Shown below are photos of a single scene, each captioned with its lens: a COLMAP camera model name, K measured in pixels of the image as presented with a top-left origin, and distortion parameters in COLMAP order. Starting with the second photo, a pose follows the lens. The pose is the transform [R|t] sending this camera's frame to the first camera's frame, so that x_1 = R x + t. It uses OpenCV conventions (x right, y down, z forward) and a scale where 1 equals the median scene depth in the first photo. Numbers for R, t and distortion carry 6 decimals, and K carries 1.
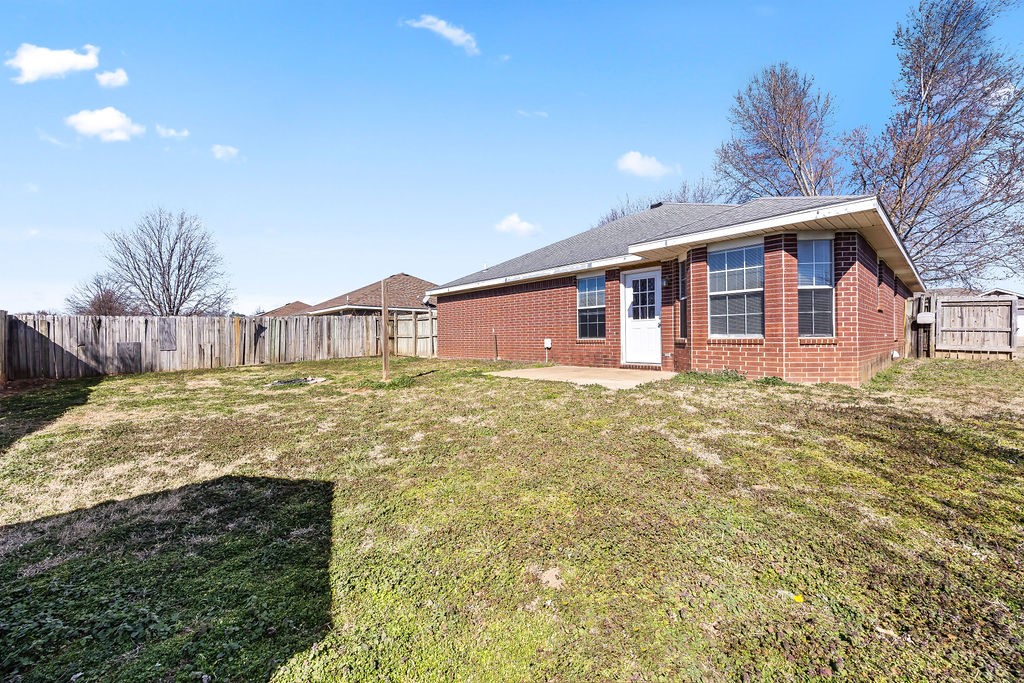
lens RADIAL K [[388.2, 0, 508.7], [0, 388.2, 339.3], [0, 0, 1]] dist [-0.001395, -0.000019]
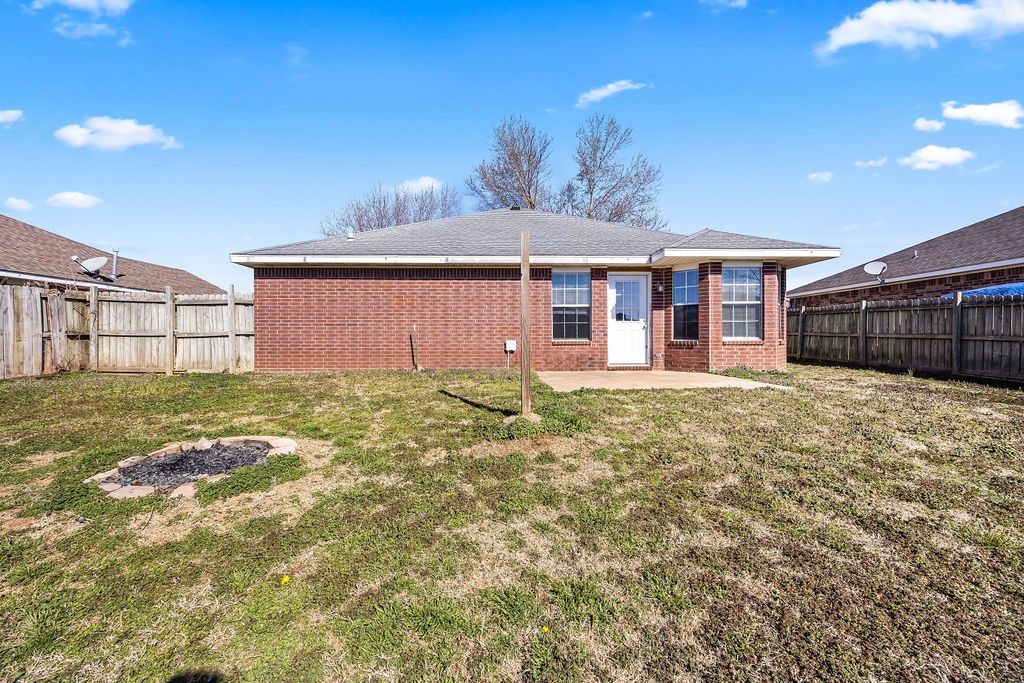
lens RADIAL K [[388.2, 0, 508.7], [0, 388.2, 339.3], [0, 0, 1]] dist [-0.001395, -0.000019]
pose [[0.660983, 0.003240, 0.750394, -0.601074], [-0.002422, 0.999995, -0.002185, -0.000830], [-0.750397, -0.000373, 0.660987, 0.533430]]
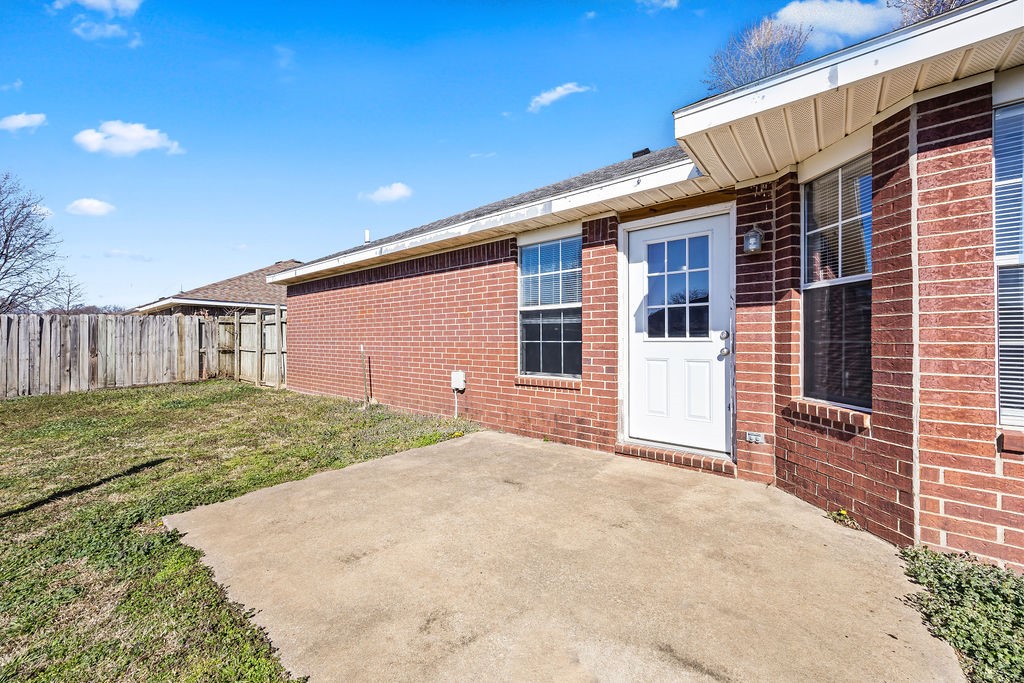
lens RADIAL K [[387.0, 0, 512.7], [0, 387.0, 339.1], [0, 0, 1]] dist [-0.001572, -0.000108]
pose [[0.988226, 0.008724, 0.152753, 0.108944], [-0.007875, 0.999950, -0.006162, -0.044409], [-0.152799, 0.004886, 0.988245, 0.594563]]
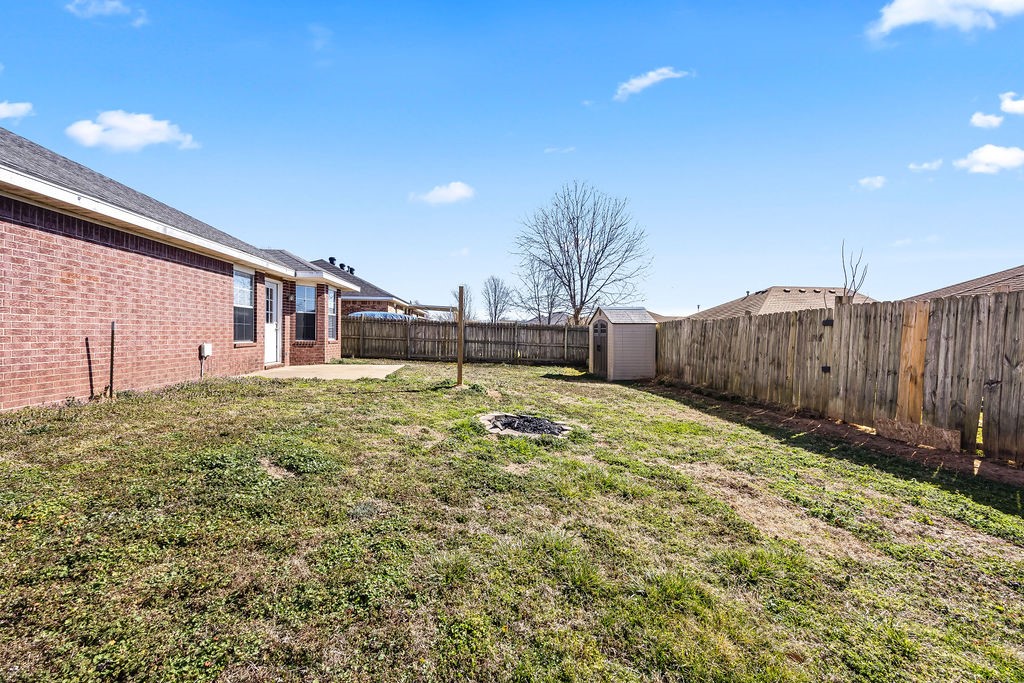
lens RADIAL K [[388.2, 0, 508.7], [0, 388.2, 339.3], [0, 0, 1]] dist [-0.001395, -0.000019]
pose [[-0.812224, -0.017183, 0.583093, -0.843610], [-0.015728, 0.999848, 0.007555, -0.024858], [-0.583134, -0.003035, -0.812370, 1.443612]]
